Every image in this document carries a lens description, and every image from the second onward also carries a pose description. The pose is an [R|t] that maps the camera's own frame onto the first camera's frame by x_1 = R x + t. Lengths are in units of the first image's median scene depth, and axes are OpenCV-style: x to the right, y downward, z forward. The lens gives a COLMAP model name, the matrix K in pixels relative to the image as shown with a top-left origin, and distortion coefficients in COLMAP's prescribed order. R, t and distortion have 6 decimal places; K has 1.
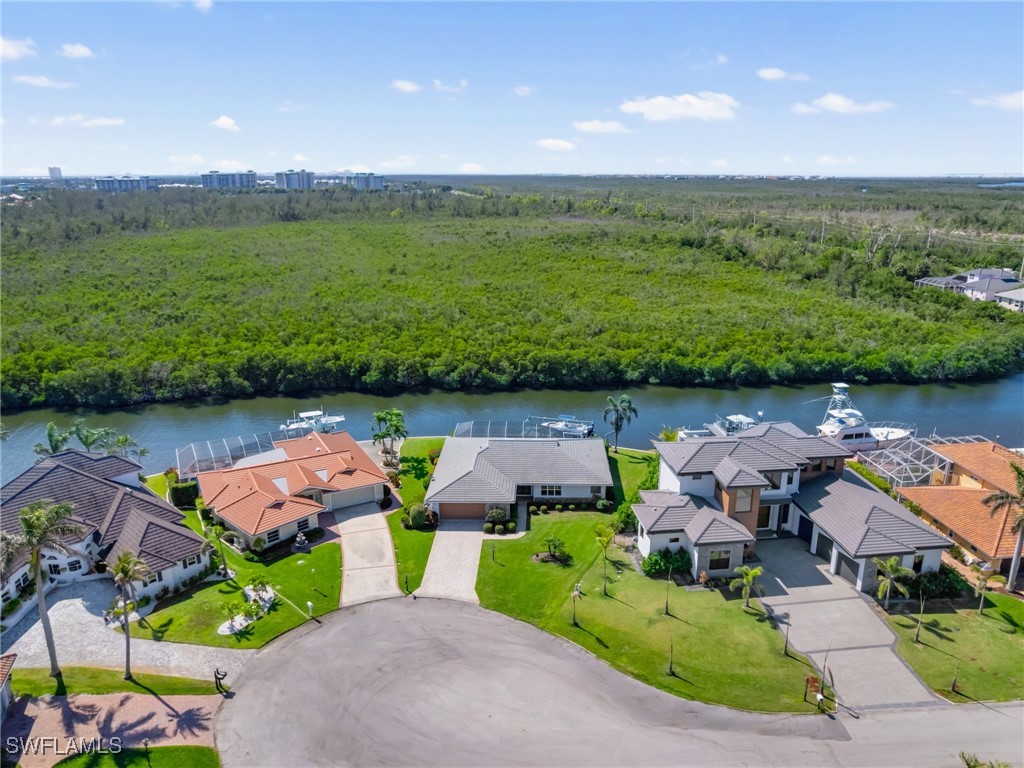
lens RADIAL K [[677.6, 0, 512.0], [0, 677.6, 384.0], [0, 0, 1]] dist [-0.063721, 0.070273]
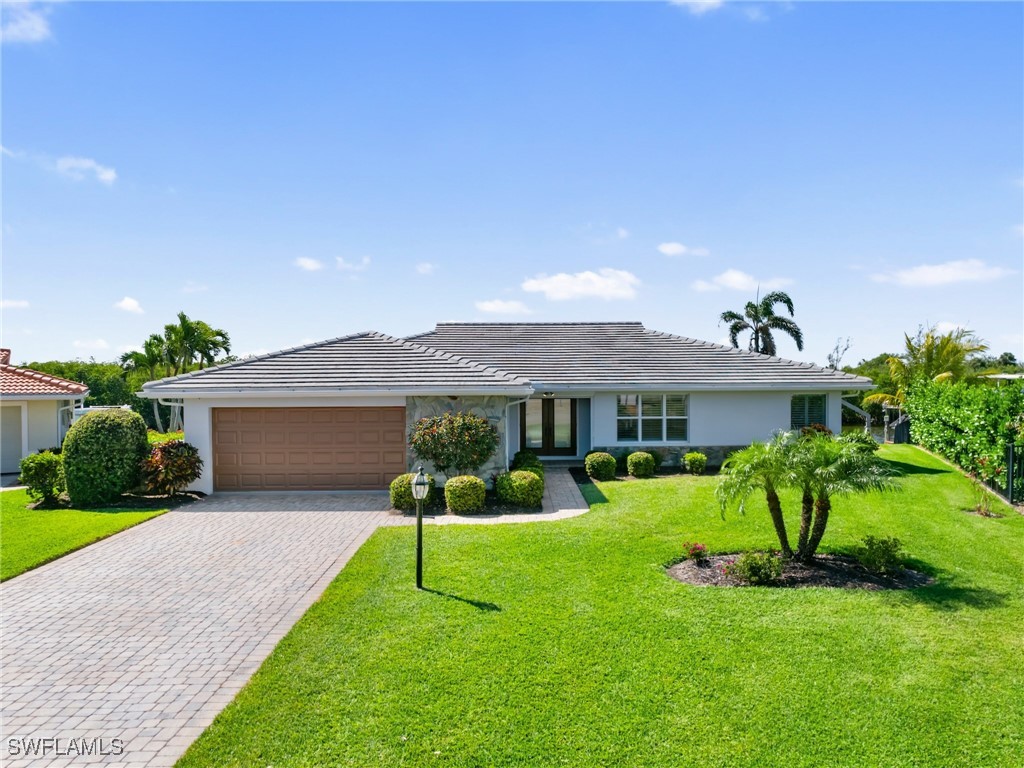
lens RADIAL K [[685.2, 0, 516.9], [0, 685.2, 386.0], [0, 0, 1]] dist [-0.057589, 0.059512]
pose [[0.999092, 0.000737, 0.042587, -0.010601], [0.010876, 0.962291, -0.271805, 0.225185], [-0.041181, 0.272021, 0.961410, 0.743180]]
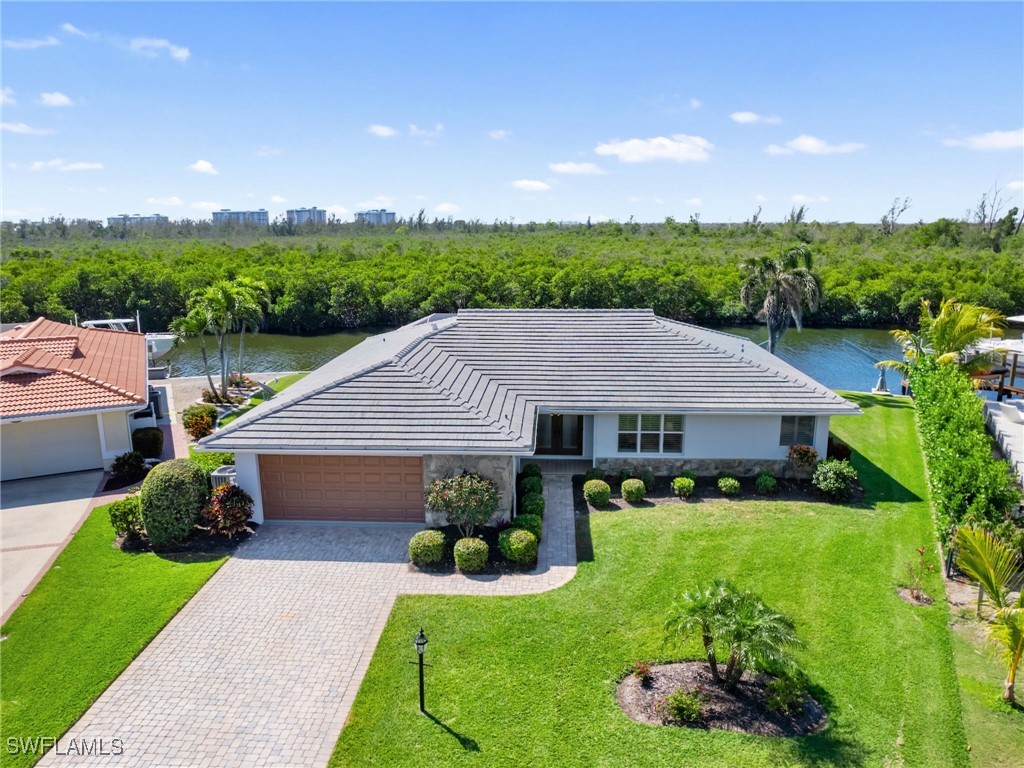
lens RADIAL K [[677.6, 0, 512.0], [0, 677.6, 384.0], [0, 0, 1]] dist [-0.063721, 0.070273]
pose [[0.999764, 0.008203, -0.020109, 0.000893], [-0.009681, 0.997172, -0.074526, 0.161520], [0.019441, 0.074703, 0.997016, 0.707660]]
